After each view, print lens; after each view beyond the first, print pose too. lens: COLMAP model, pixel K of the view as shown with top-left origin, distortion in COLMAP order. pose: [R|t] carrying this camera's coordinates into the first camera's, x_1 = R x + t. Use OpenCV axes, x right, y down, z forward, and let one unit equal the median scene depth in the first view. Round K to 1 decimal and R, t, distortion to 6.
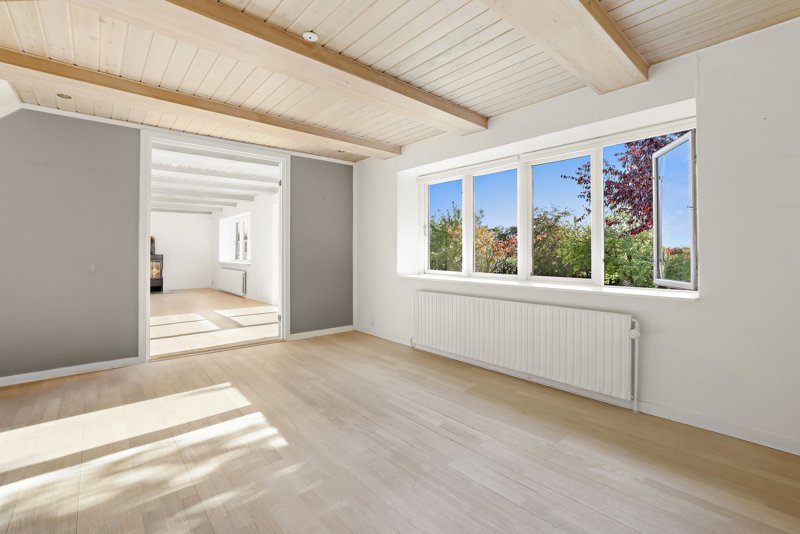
lens RADIAL K [[354.8, 0, 399.9], [0, 354.8, 252.7], [0, 0, 1]] dist [-0.019446, 0.000766]
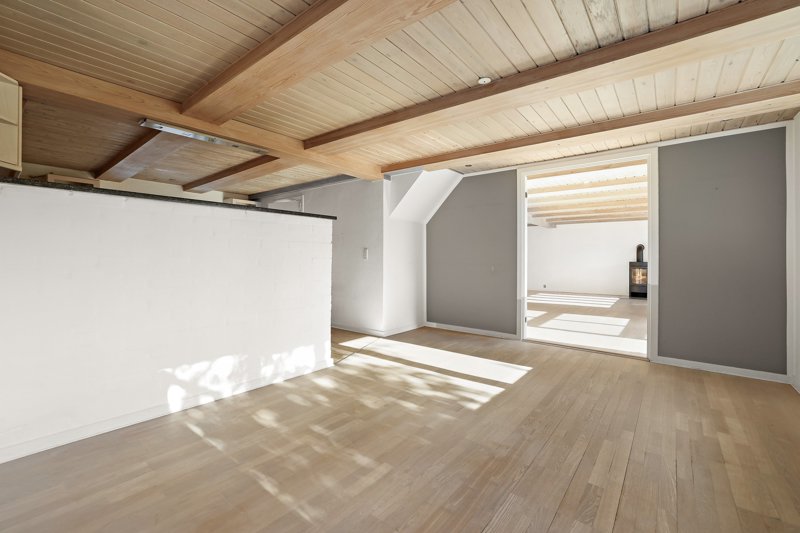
lens RADIAL K [[349.3, 0, 396.6], [0, 349.3, 258.3], [0, 0, 1]] dist [-0.014381, 0.000811]
pose [[0.178520, 0.004480, -0.983926, 0.683264], [-0.010393, 0.999942, 0.002667, -0.001839], [0.983881, 0.009750, 0.178557, 0.385983]]
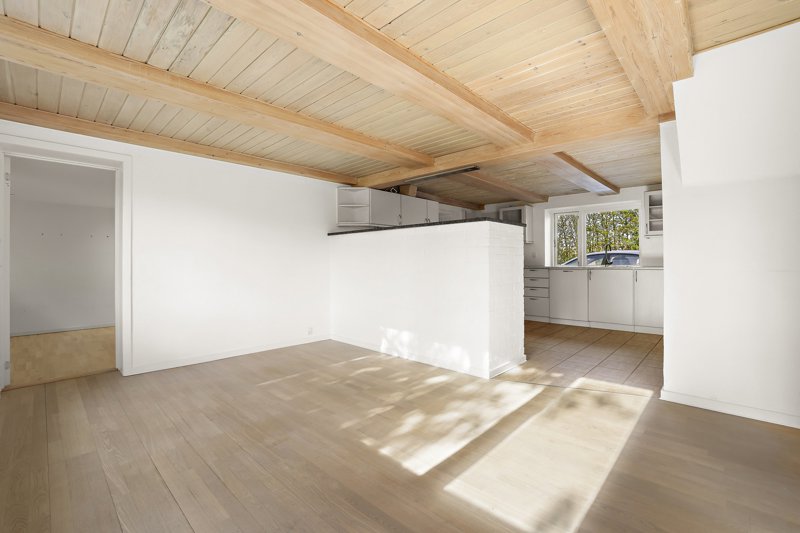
lens RADIAL K [[349.3, 0, 396.6], [0, 349.3, 258.3], [0, 0, 1]] dist [-0.014381, 0.000811]
pose [[-0.995927, 0.004659, -0.090040, -0.268376], [0.006002, 0.999875, -0.014645, -0.001614], [0.089961, -0.015125, -0.995830, 1.643951]]
